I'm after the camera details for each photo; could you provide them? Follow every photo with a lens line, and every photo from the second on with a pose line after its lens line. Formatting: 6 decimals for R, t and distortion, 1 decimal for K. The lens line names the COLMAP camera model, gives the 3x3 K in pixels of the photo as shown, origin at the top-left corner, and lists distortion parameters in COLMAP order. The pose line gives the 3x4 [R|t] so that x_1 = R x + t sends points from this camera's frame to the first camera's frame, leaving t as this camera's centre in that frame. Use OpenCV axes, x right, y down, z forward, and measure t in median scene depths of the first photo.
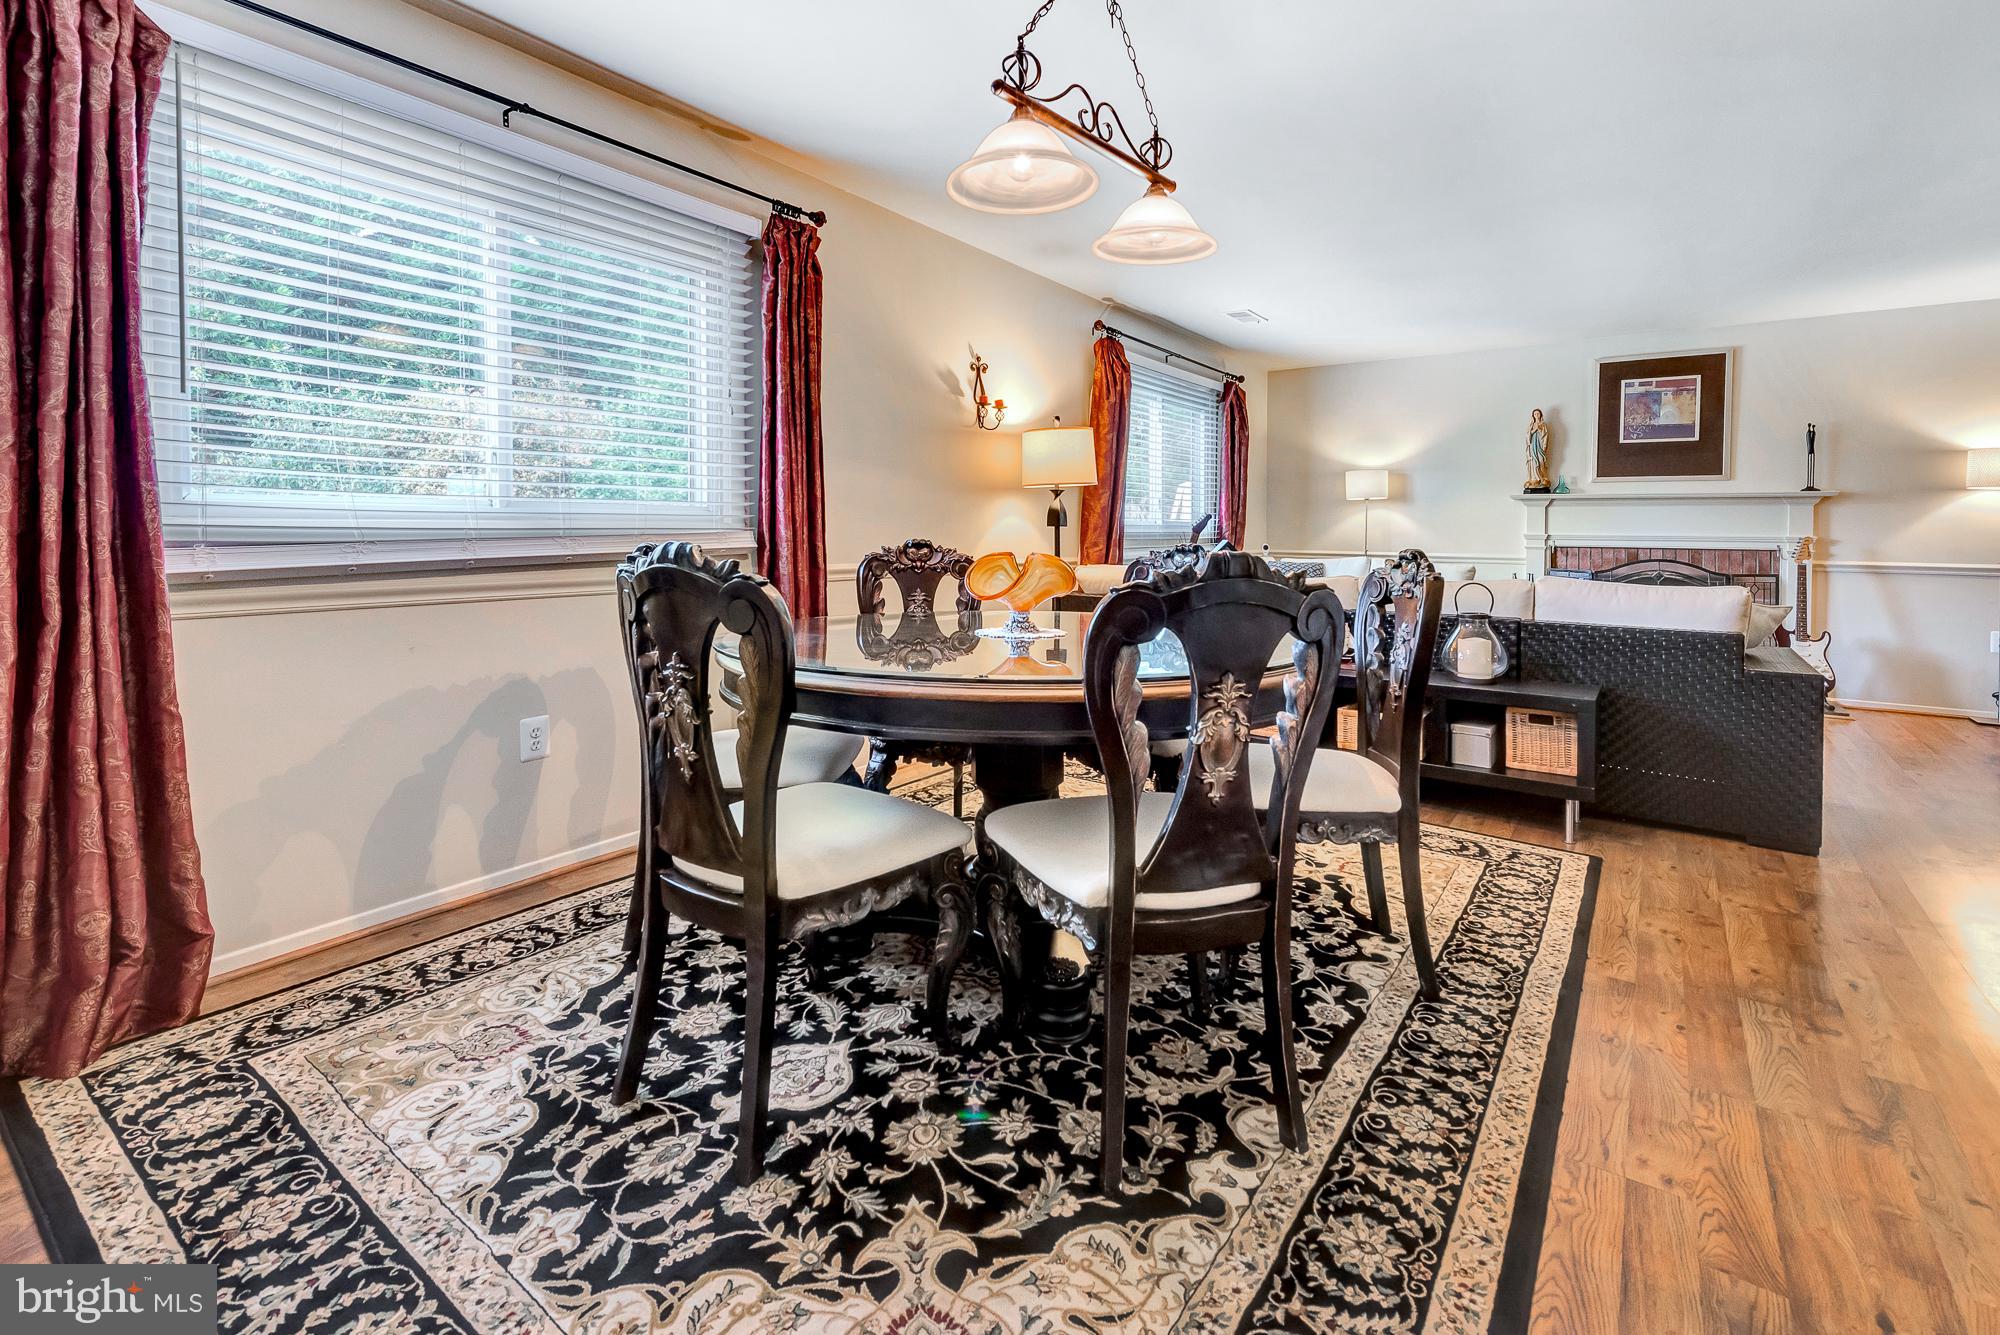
lens RADIAL K [[863.0, 0, 1039.1], [0, 863.0, 559.8], [0, 0, 1]] dist [0.000627, -0.000691]
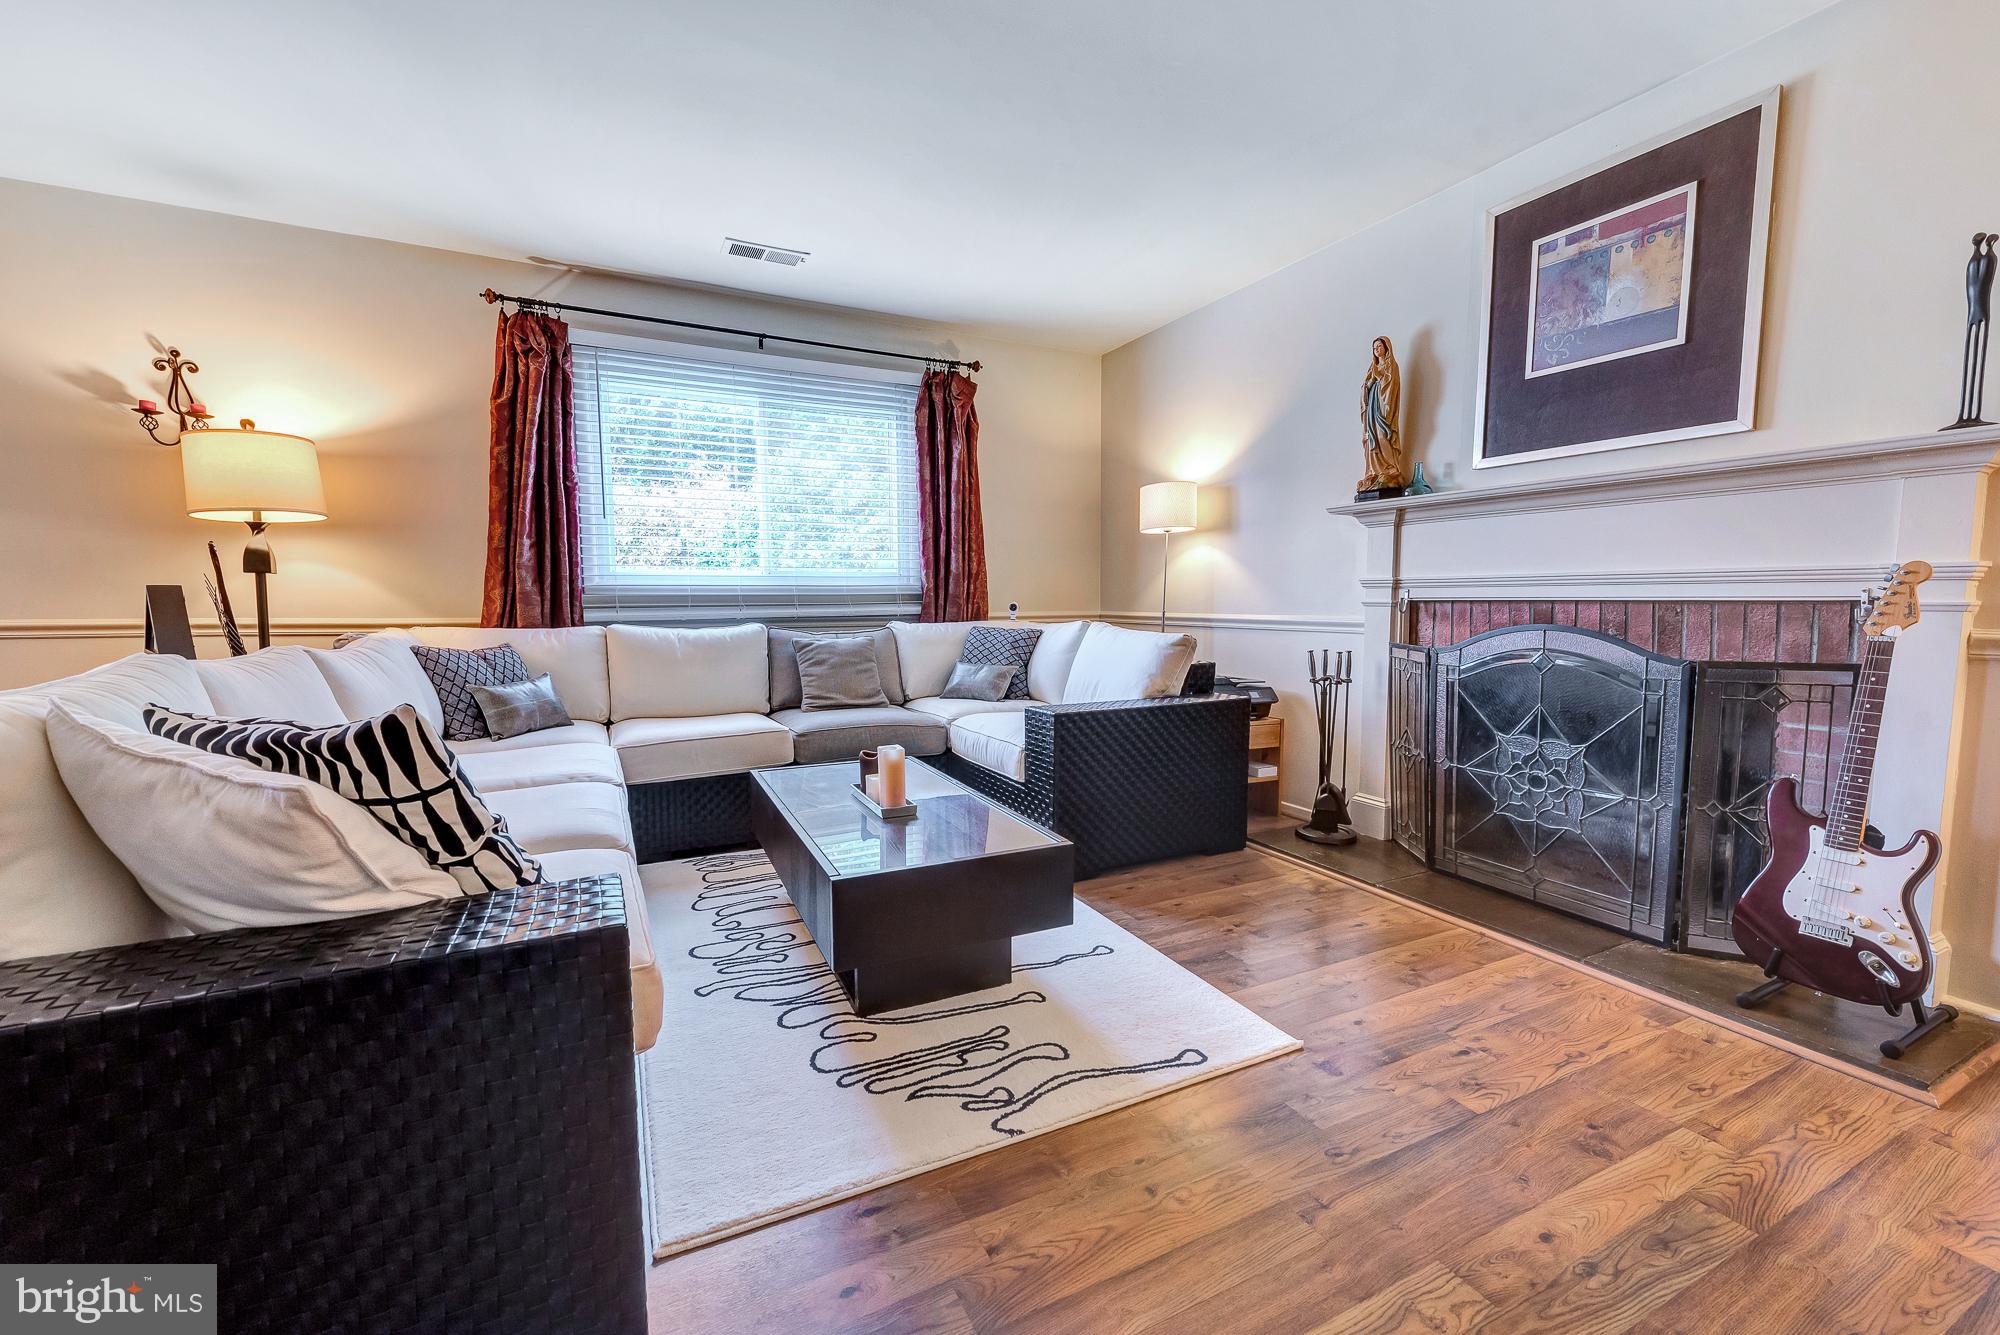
lens RADIAL K [[802.9, 0, 1018.6], [0, 802.9, 677.4], [0, 0, 1]] dist [0.004078, -0.002699]
pose [[0.891269, 0.032689, -0.452296, 0.665889], [-0.006392, 0.998205, 0.059547, 0.003977], [0.453431, -0.050181, 0.889878, 0.499543]]
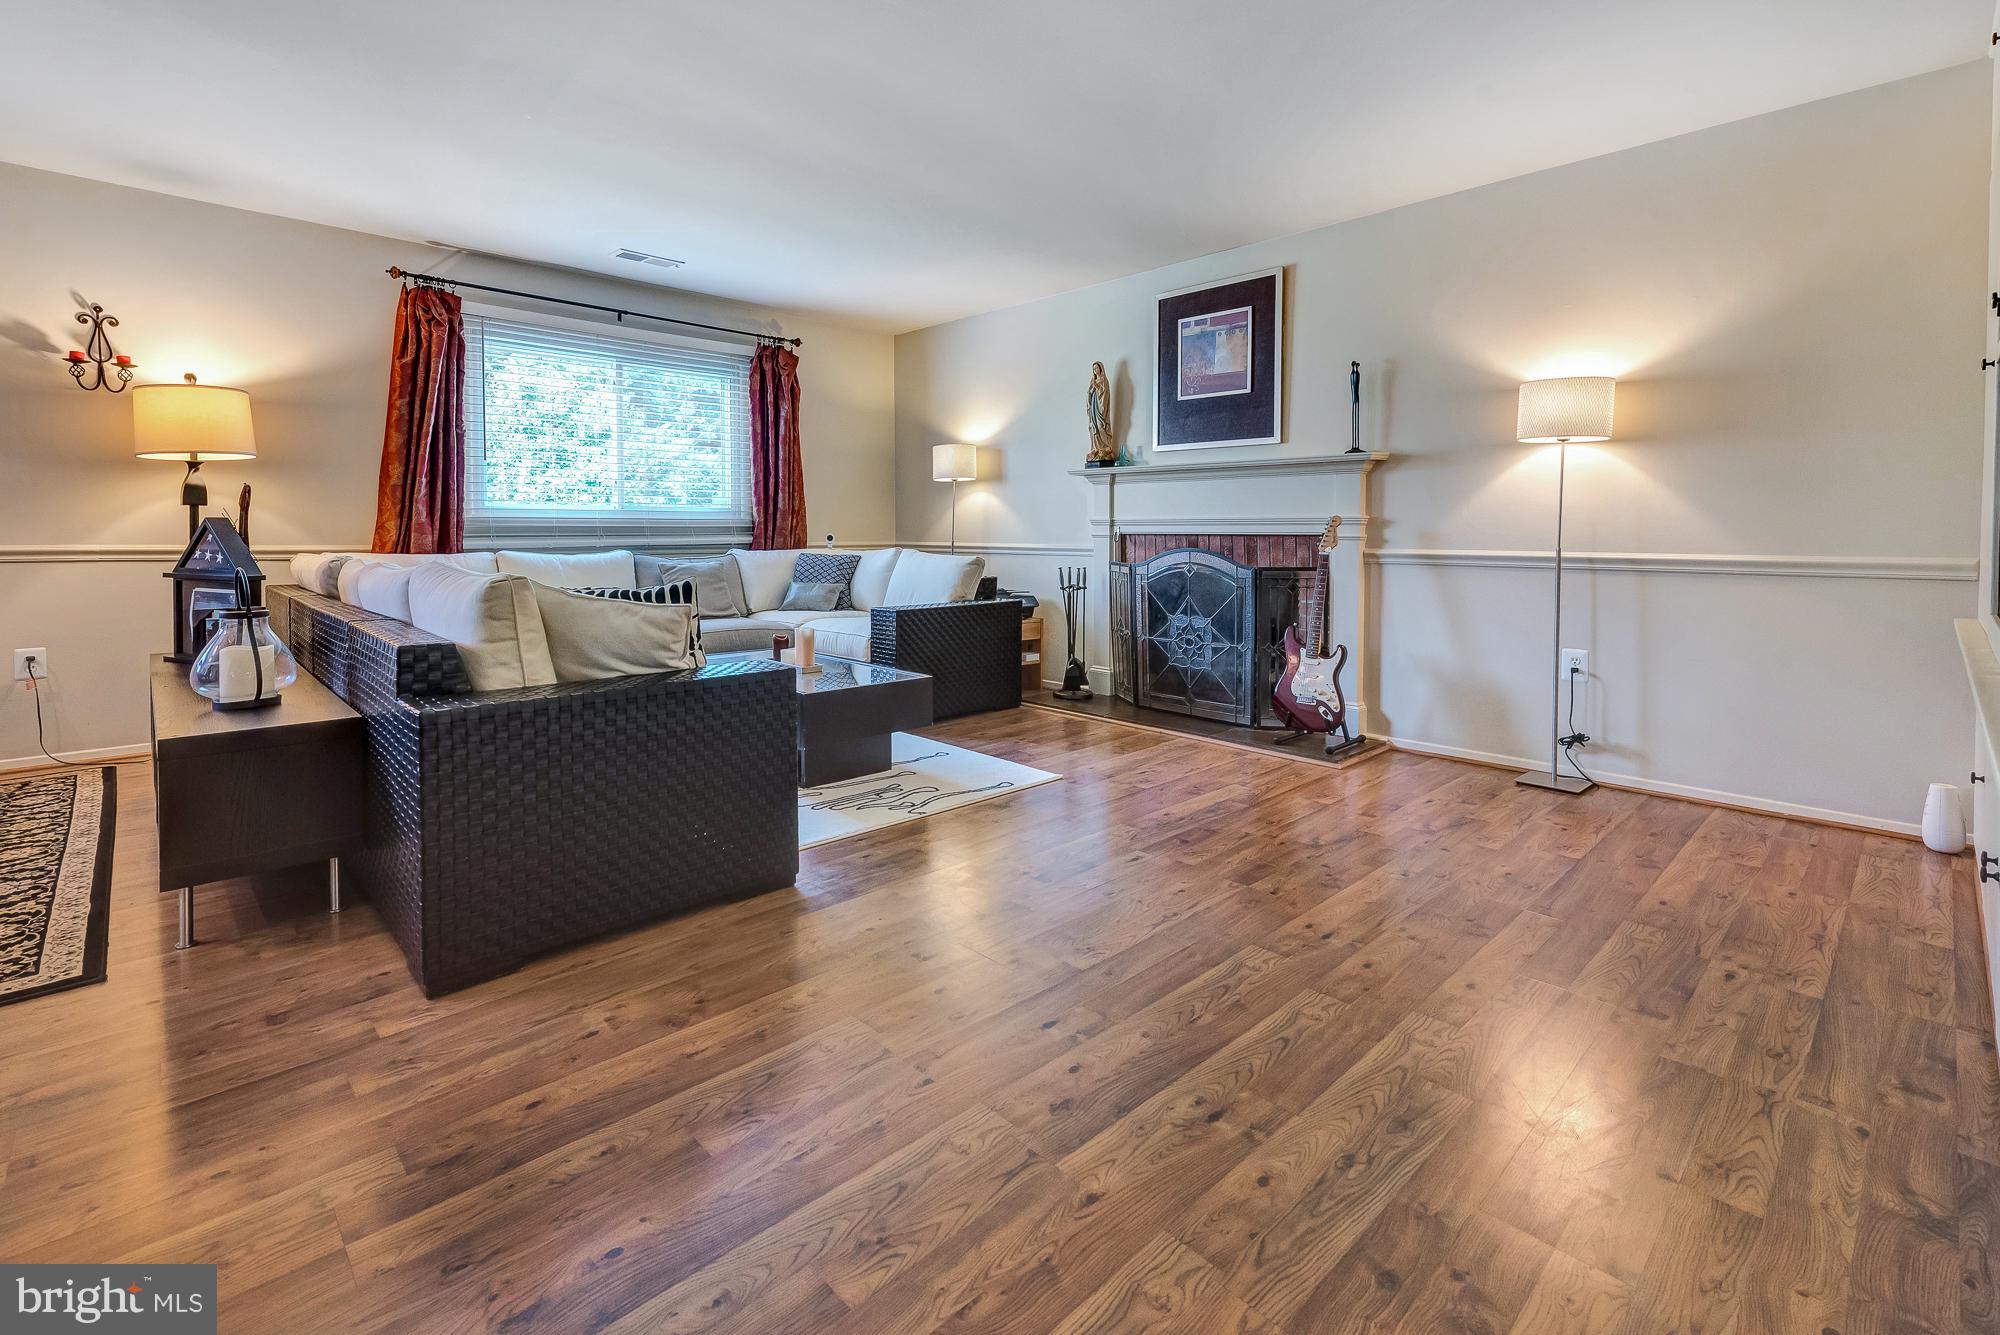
lens RADIAL K [[863.0, 0, 1027.5], [0, 863.0, 559.7], [0, 0, 1]] dist [0.000627, -0.000691]
pose [[0.987694, -0.001161, -0.156393, 0.698109], [0.000393, 0.999988, -0.004943, 0.013669], [0.156397, 0.004821, 0.987682, 0.219832]]
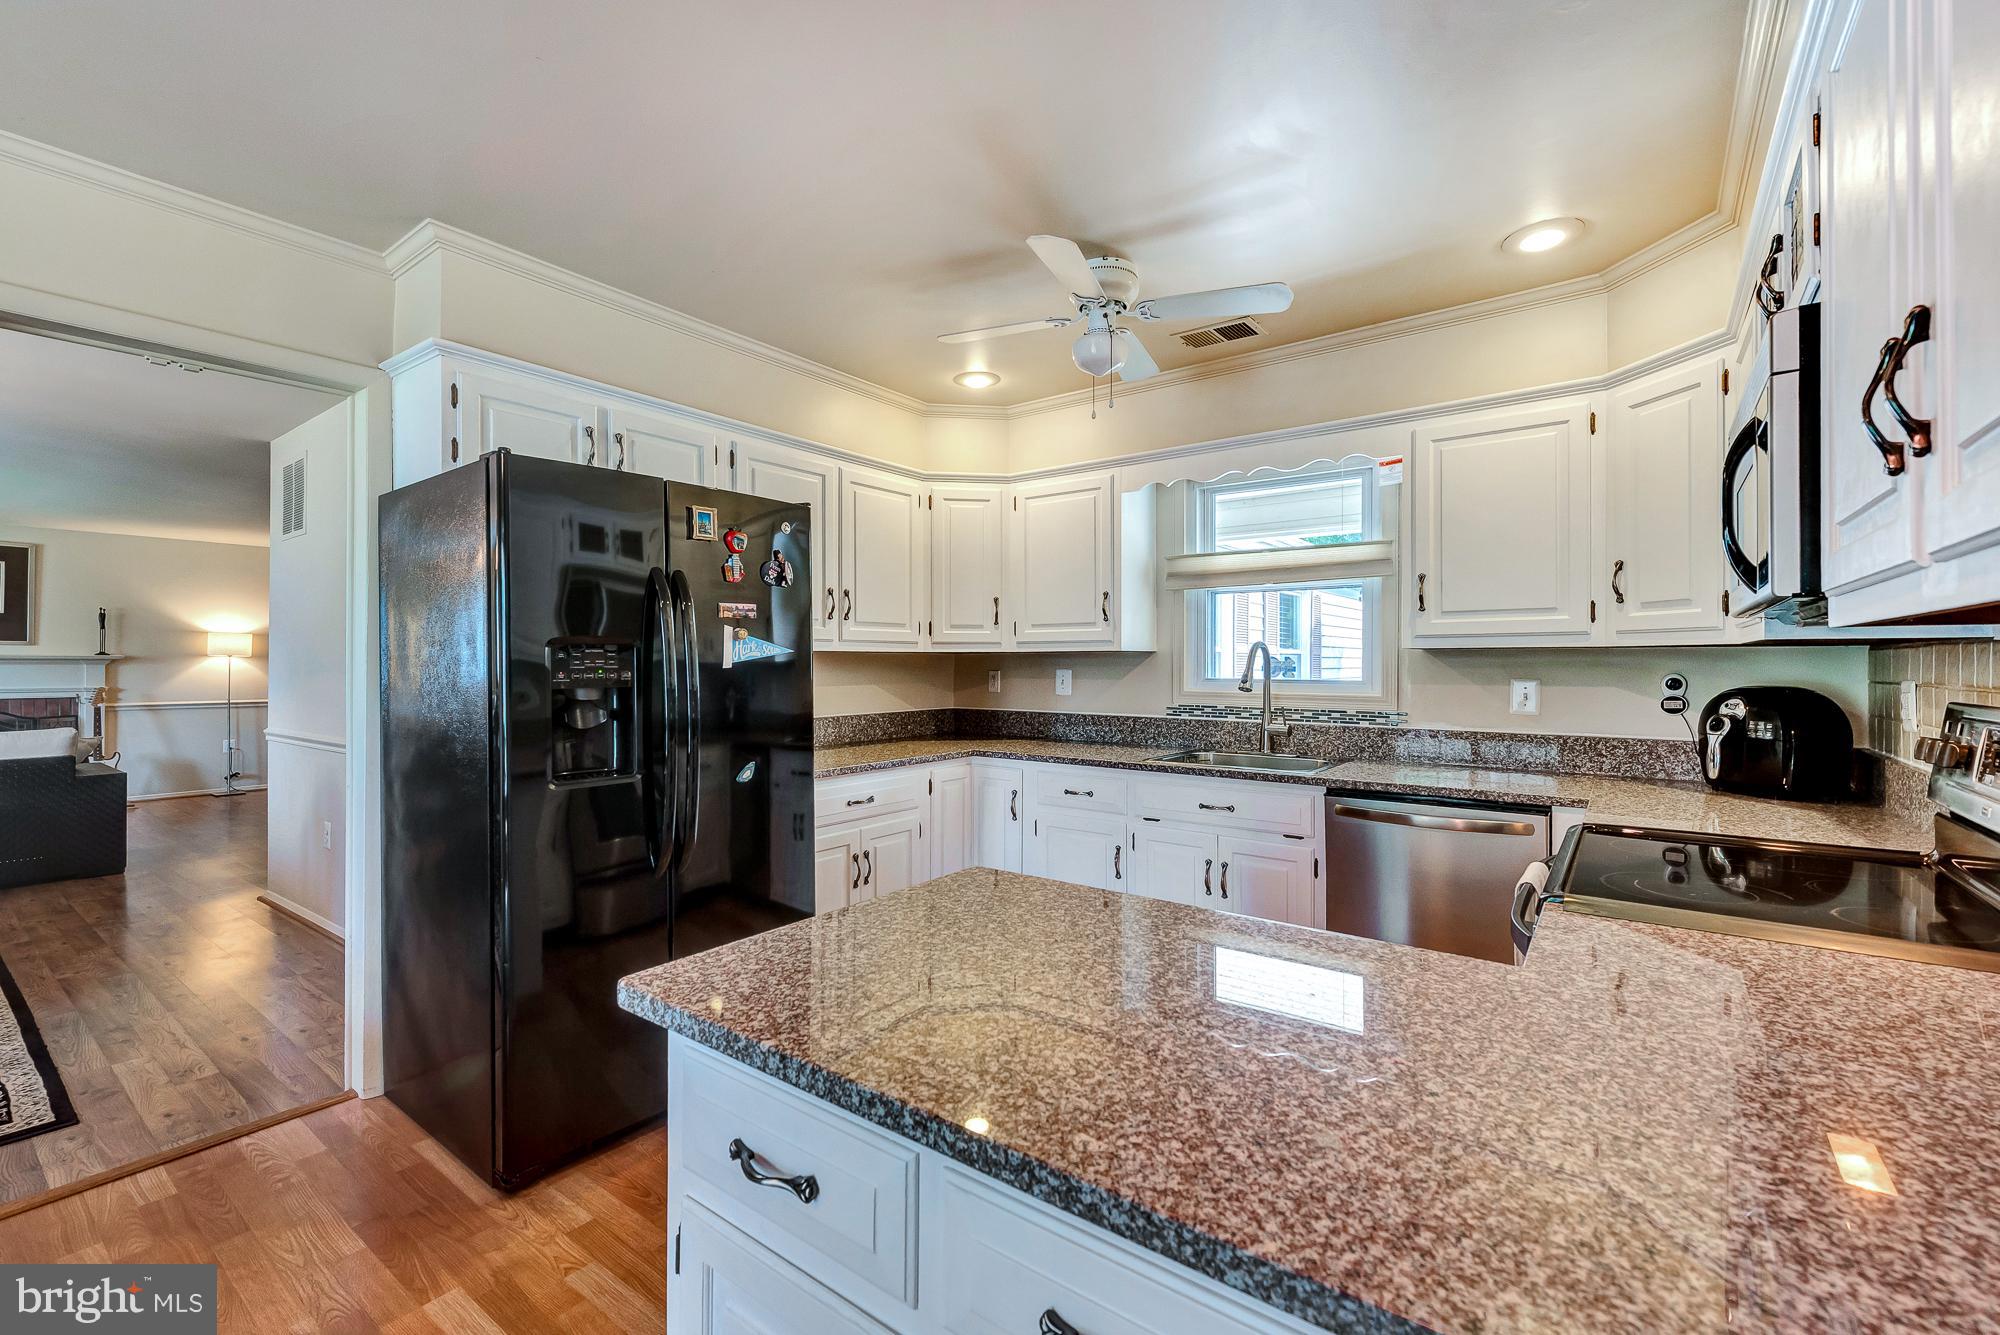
lens RADIAL K [[802.9, 0, 984.5], [0, 802.9, 658.0], [0, 0, 1]] dist [0.004078, -0.002699]
pose [[-0.007609, 0.000554, 0.999971, -0.424709], [0.031774, 0.999495, -0.000312, -0.026685], [-0.999466, 0.031771, -0.007622, -0.426024]]
